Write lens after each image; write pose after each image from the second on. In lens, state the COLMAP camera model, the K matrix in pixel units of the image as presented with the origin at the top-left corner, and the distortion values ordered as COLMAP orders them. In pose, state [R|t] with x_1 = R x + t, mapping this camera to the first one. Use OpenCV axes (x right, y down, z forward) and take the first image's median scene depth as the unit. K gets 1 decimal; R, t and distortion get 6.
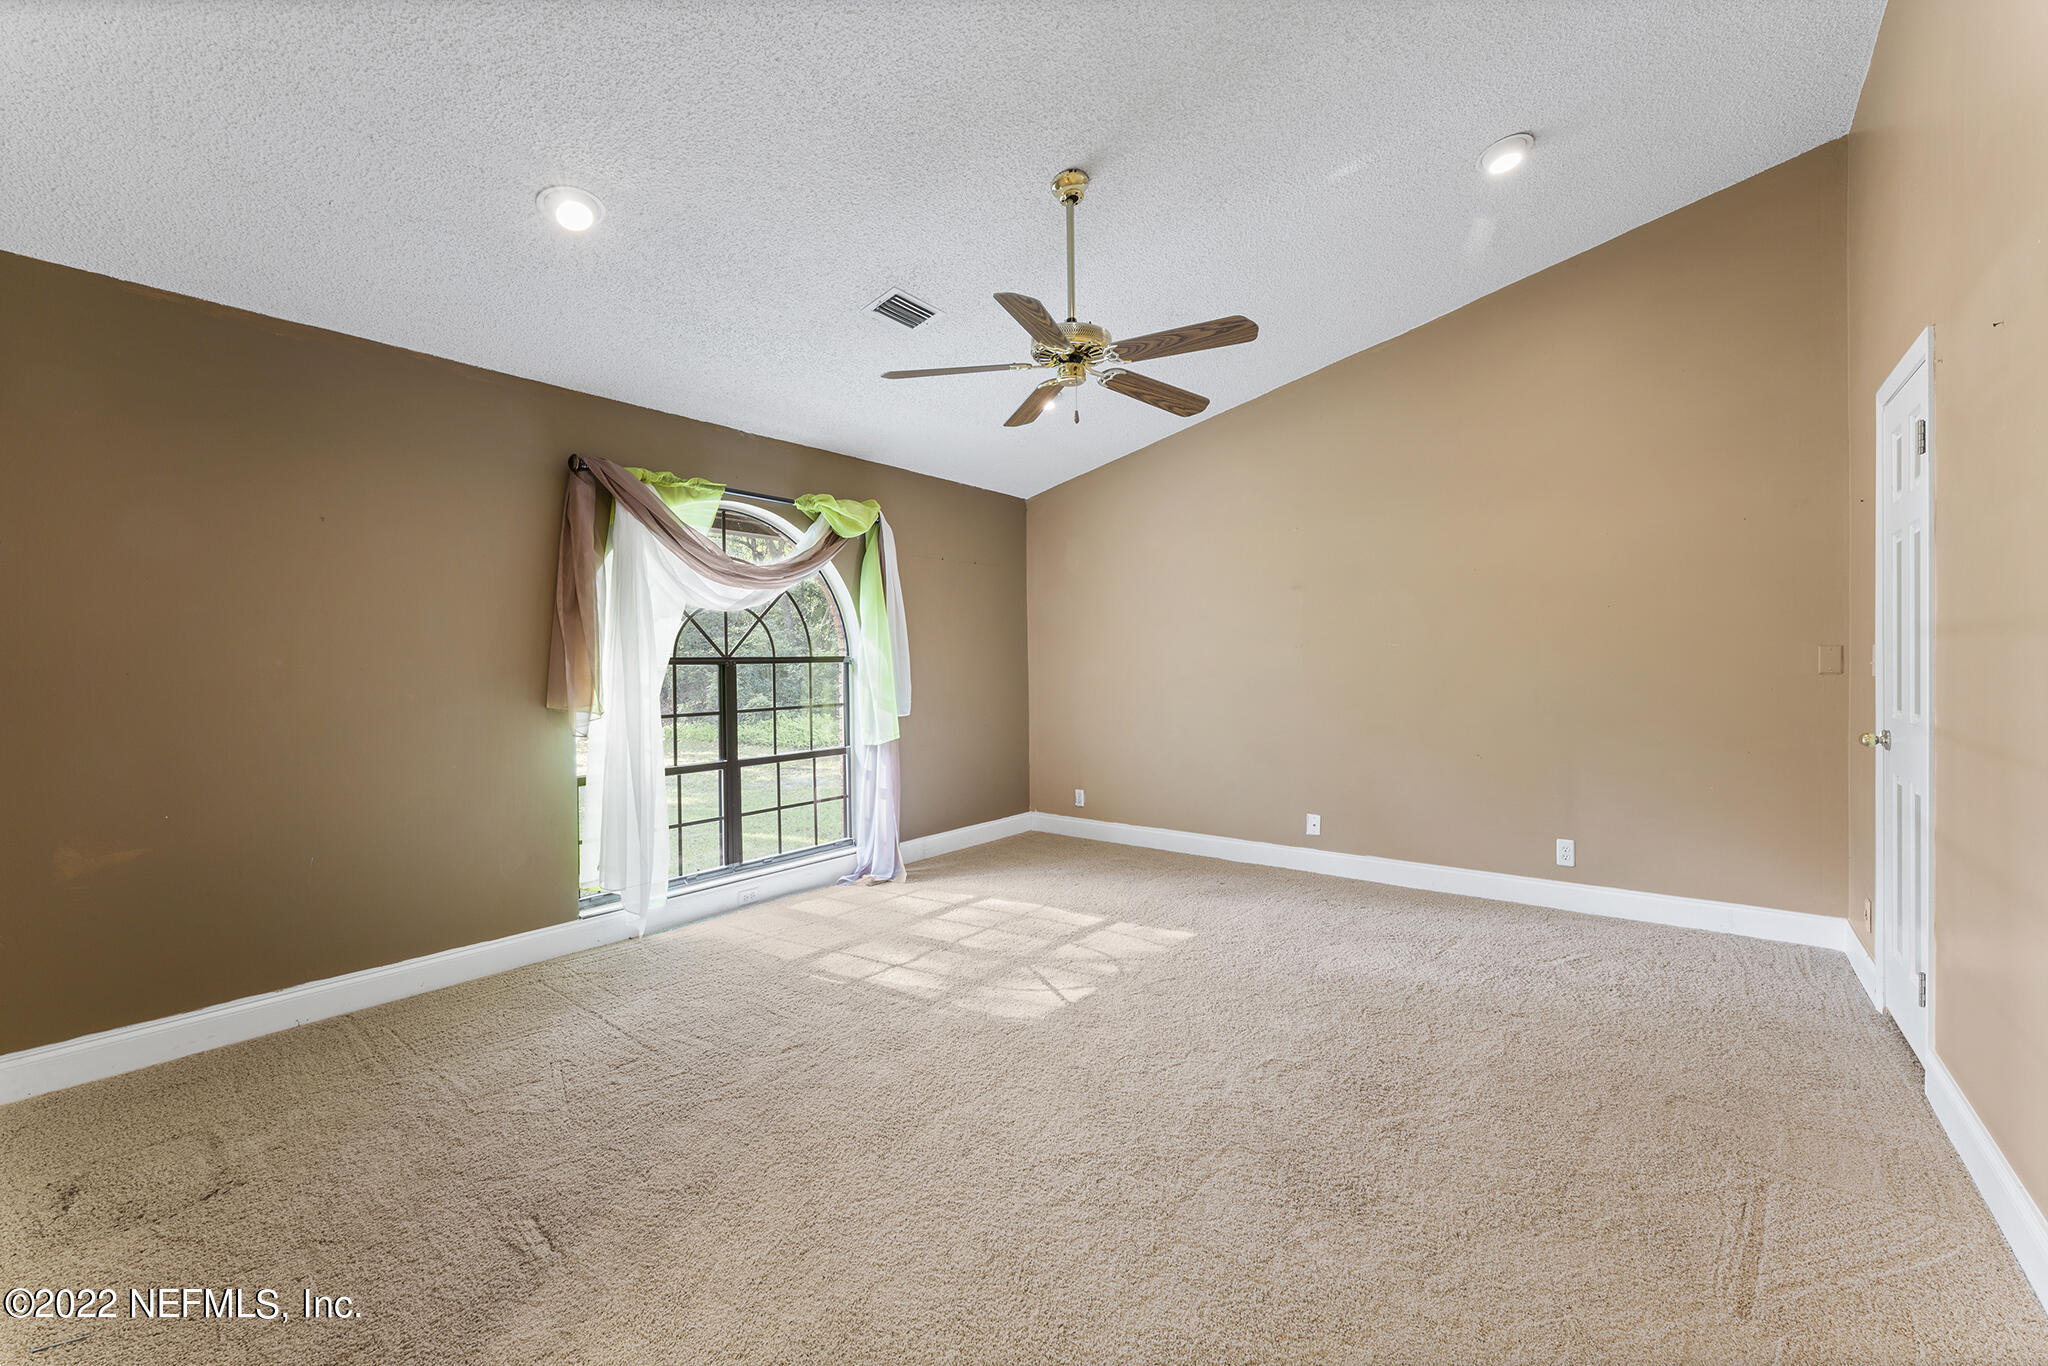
lens RADIAL K [[826.0, 0, 1014.3], [0, 826.0, 665.0], [0, 0, 1]] dist [-0.000927, 0.000535]
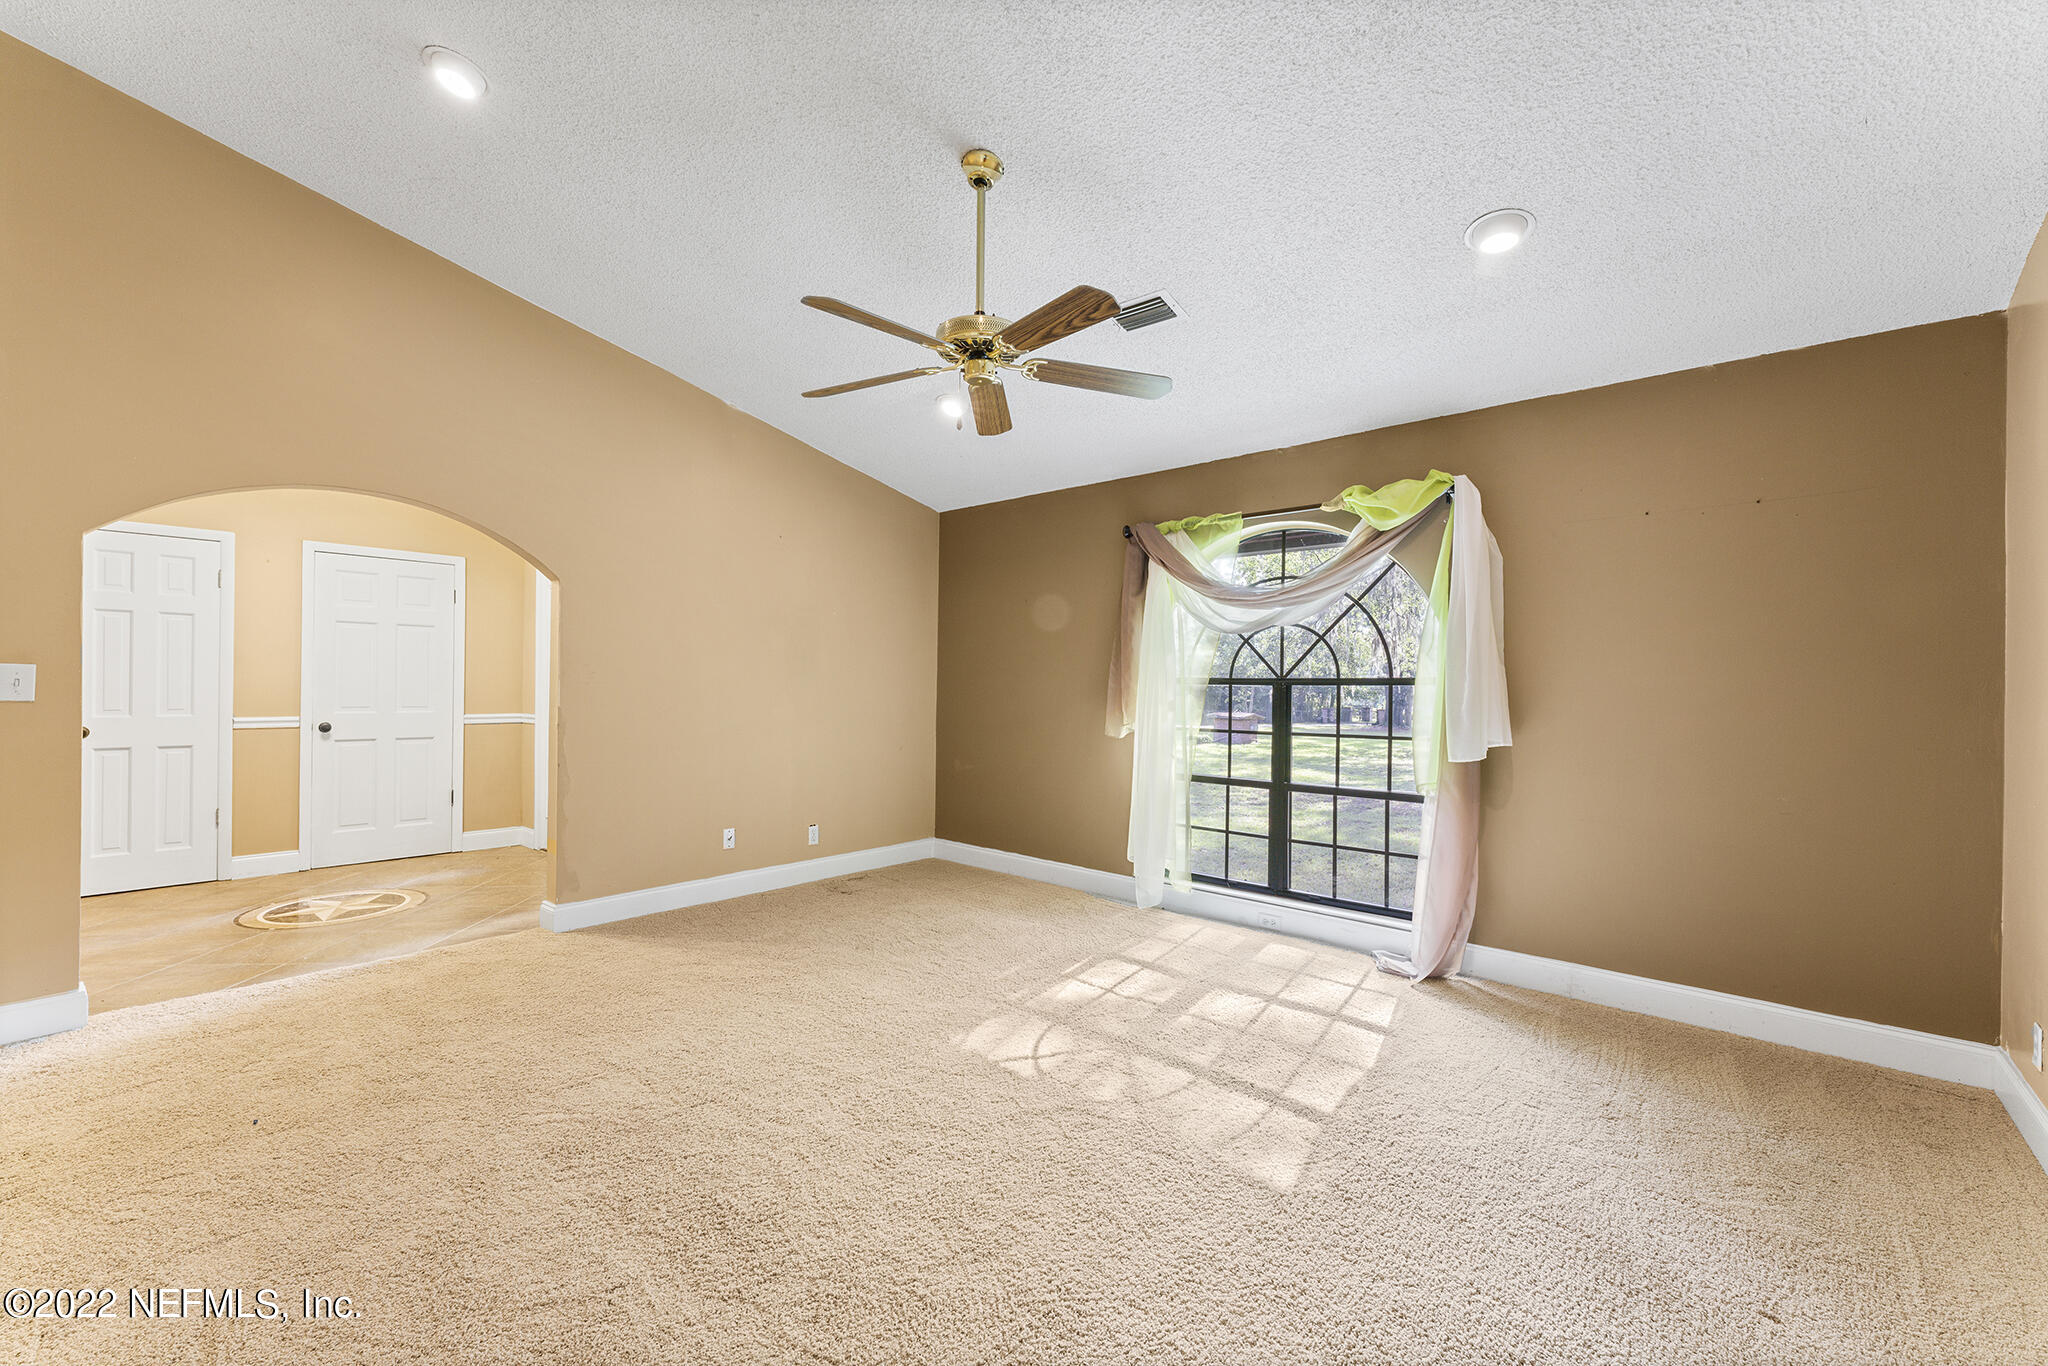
lens RADIAL K [[855.2, 0, 1047.2], [0, 855.2, 680.3], [0, 0, 1]] dist [0.001544, 0.000322]
pose [[-0.051422, 0.003798, -0.998670, 0.710326], [-0.014446, 0.999885, 0.004546, -0.007897], [0.998573, 0.014660, -0.051361, 0.784946]]
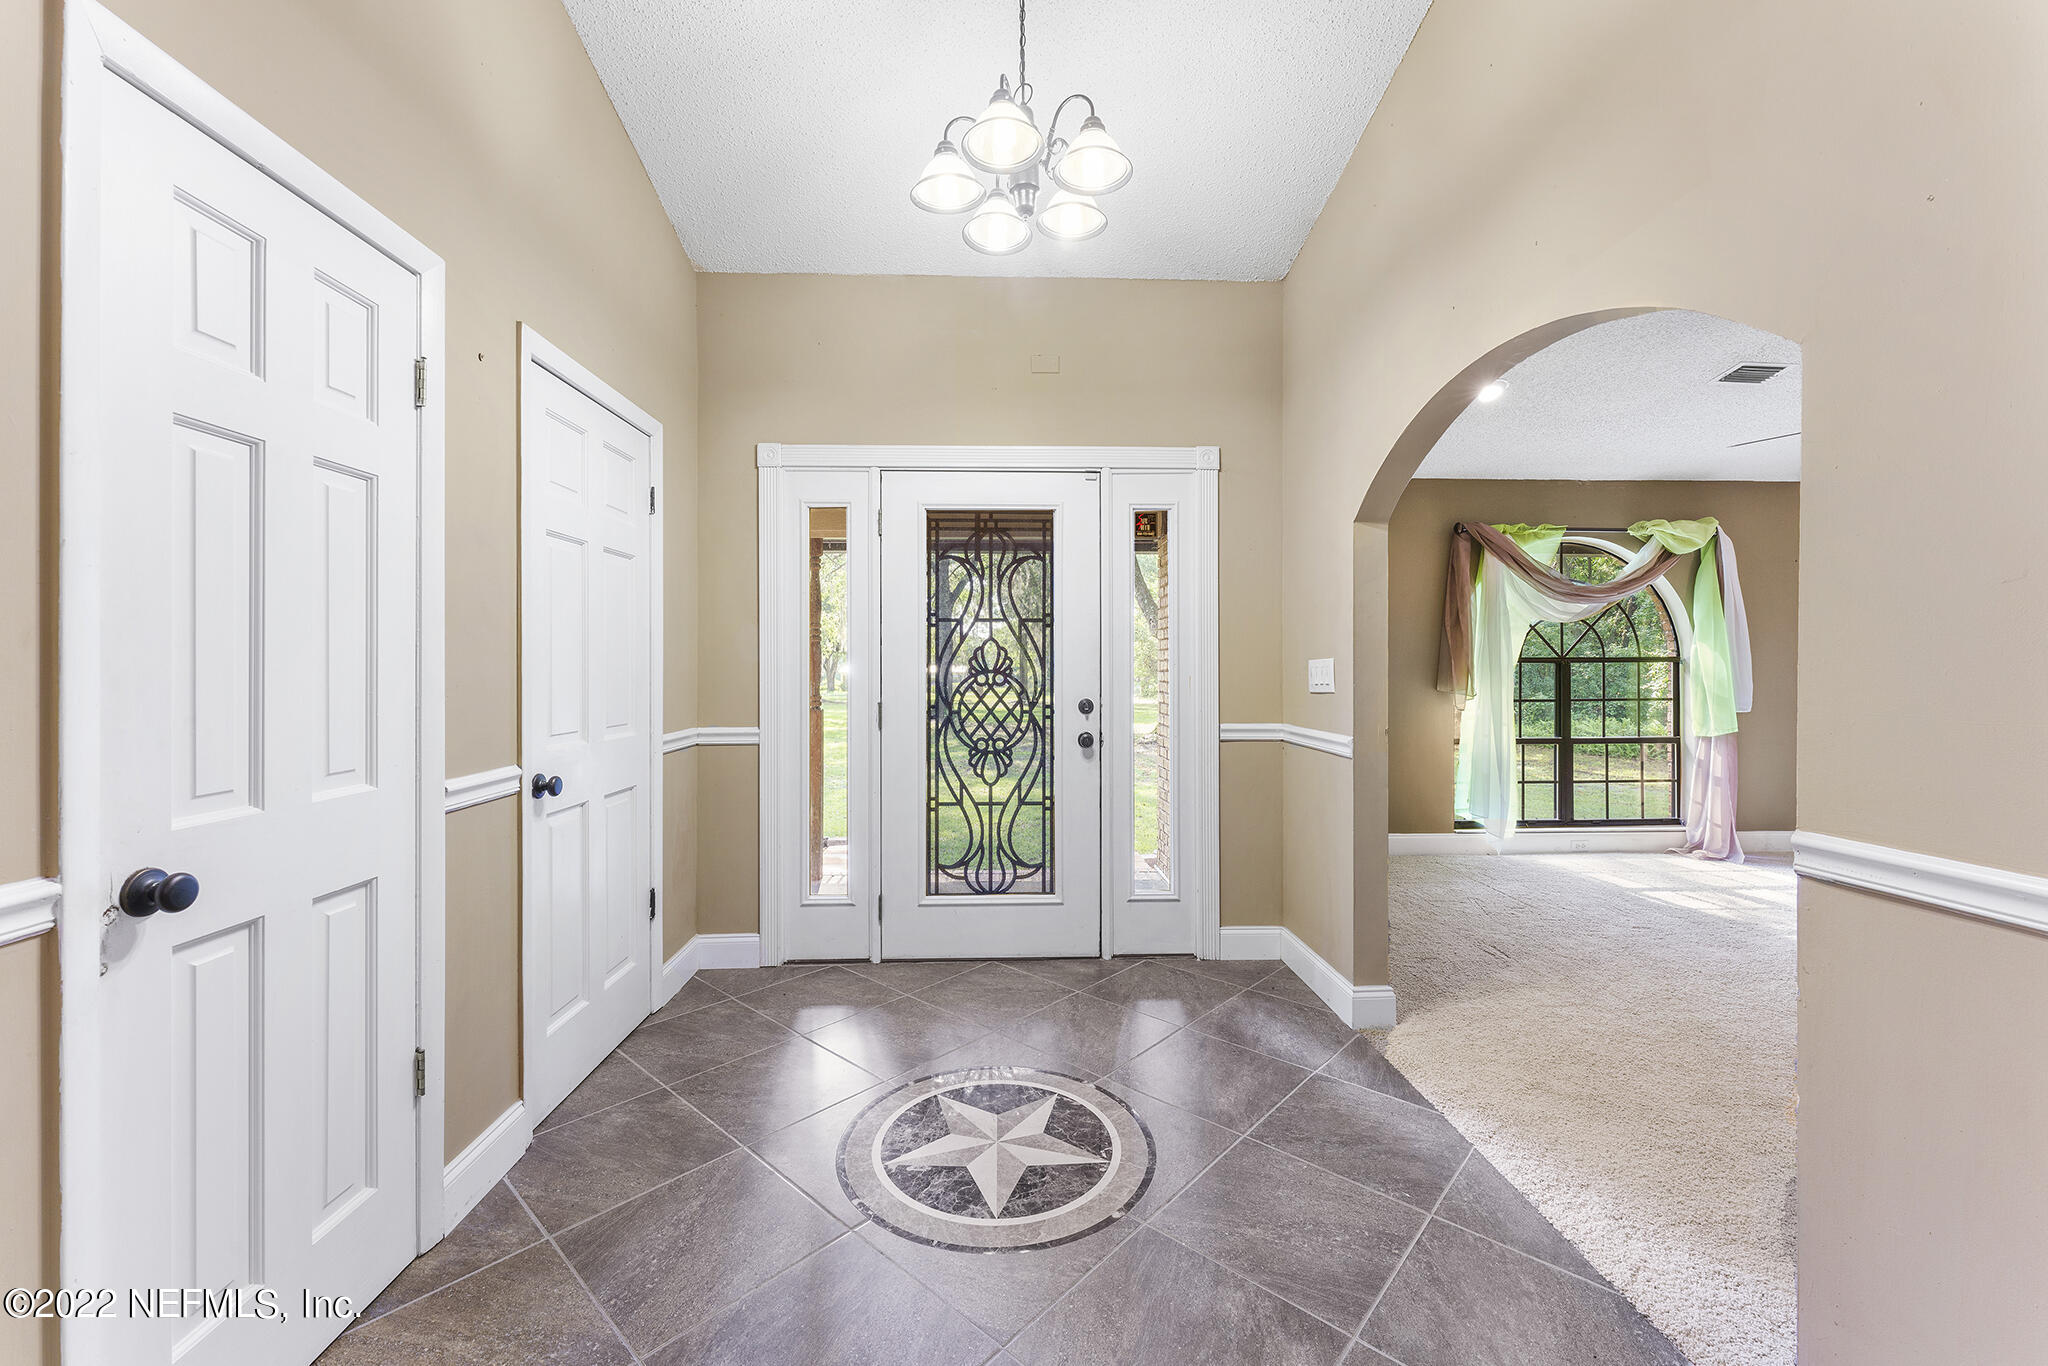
lens RADIAL K [[826.0, 0, 1014.3], [0, 826.0, 665.0], [0, 0, 1]] dist [-0.000927, 0.000535]
pose [[0.659041, 0.012370, -0.752006, 0.057125], [-0.010473, 0.999919, 0.007270, 0.001864], [0.752034, 0.003085, 0.659117, -0.496703]]
